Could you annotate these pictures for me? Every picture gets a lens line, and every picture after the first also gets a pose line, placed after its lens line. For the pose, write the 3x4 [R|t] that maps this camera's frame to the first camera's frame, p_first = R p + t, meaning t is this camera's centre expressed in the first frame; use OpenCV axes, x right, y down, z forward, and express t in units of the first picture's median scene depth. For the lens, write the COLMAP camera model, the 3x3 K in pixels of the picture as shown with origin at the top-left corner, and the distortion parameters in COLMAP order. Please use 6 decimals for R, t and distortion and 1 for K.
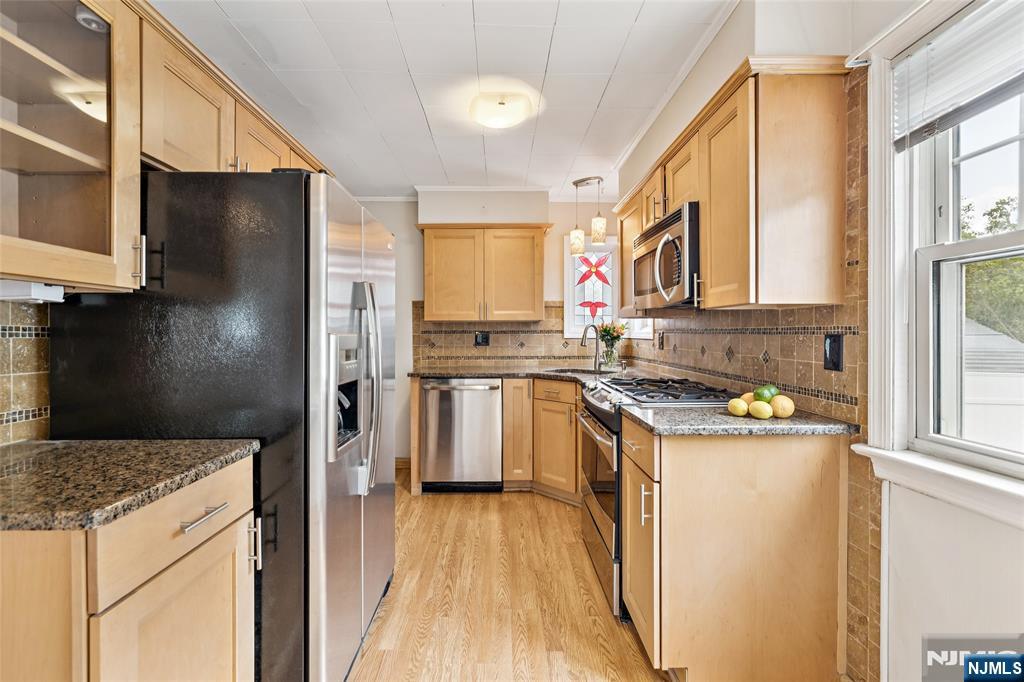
lens RADIAL K [[433.2, 0, 508.3], [0, 433.2, 333.0], [0, 0, 1]] dist [-0.000797, 0.000287]
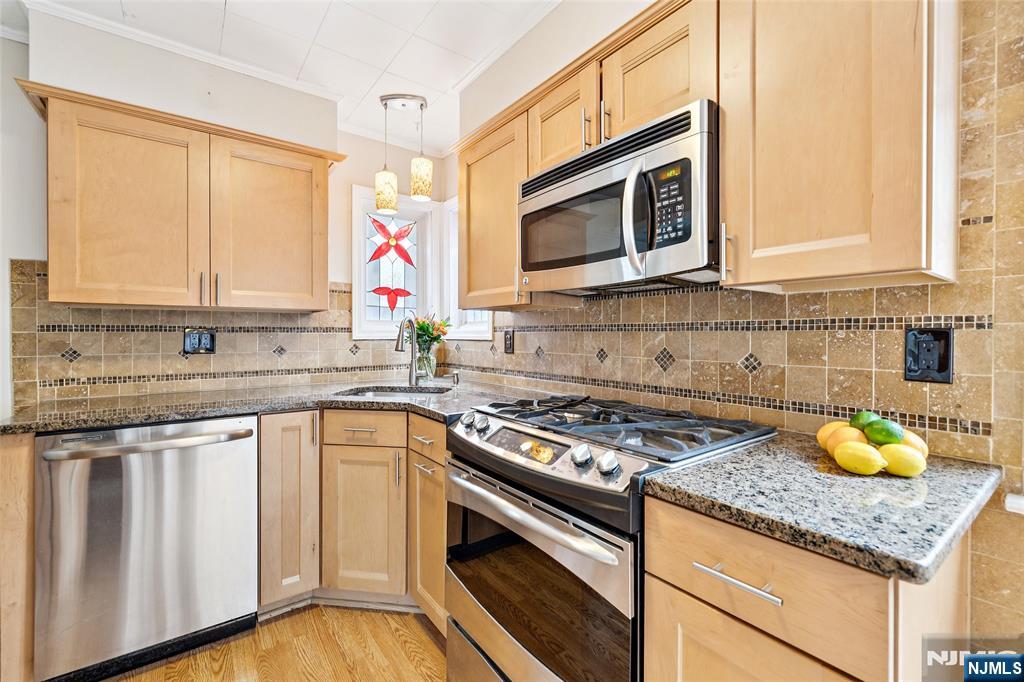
lens RADIAL K [[433.2, 0, 510.7], [0, 433.2, 335.5], [0, 0, 1]] dist [-0.000797, 0.000287]
pose [[0.809742, 0.001302, 0.586785, -0.088832], [-0.001315, 0.999999, -0.000405, 0.008357], [-0.586785, -0.000444, 0.809743, 0.458529]]
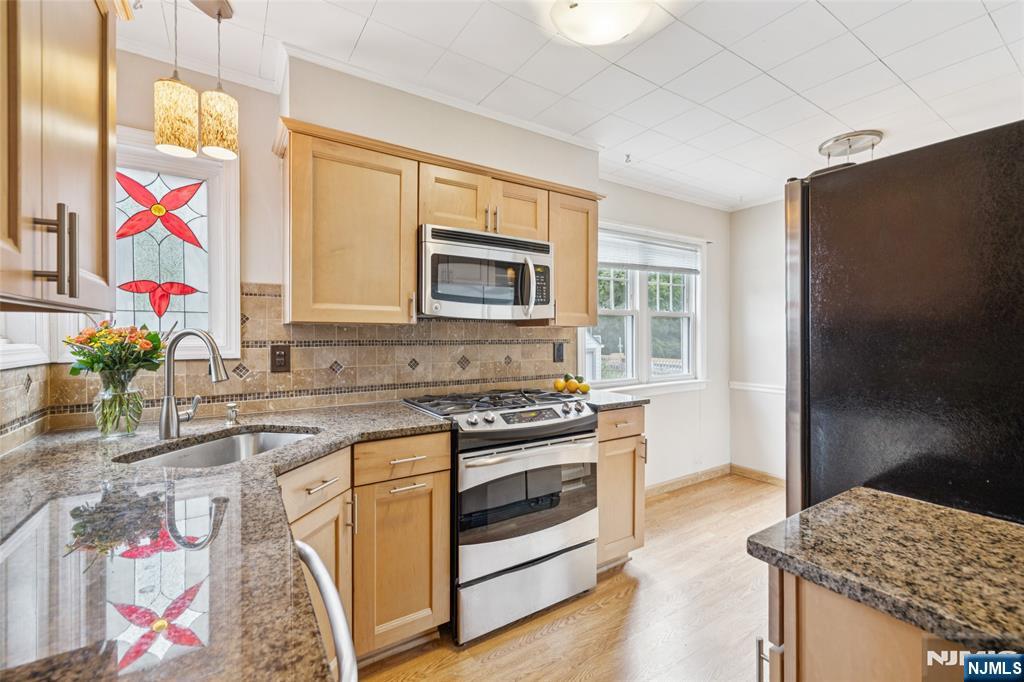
lens RADIAL K [[433.2, 0, 512.4], [0, 433.2, 338.5], [0, 0, 1]] dist [-0.000797, 0.000287]
pose [[-0.526394, 0.001878, 0.850238, -0.418393], [0.006559, 0.999977, 0.001852, -0.012434], [-0.850215, 0.006552, -0.526394, 1.192452]]
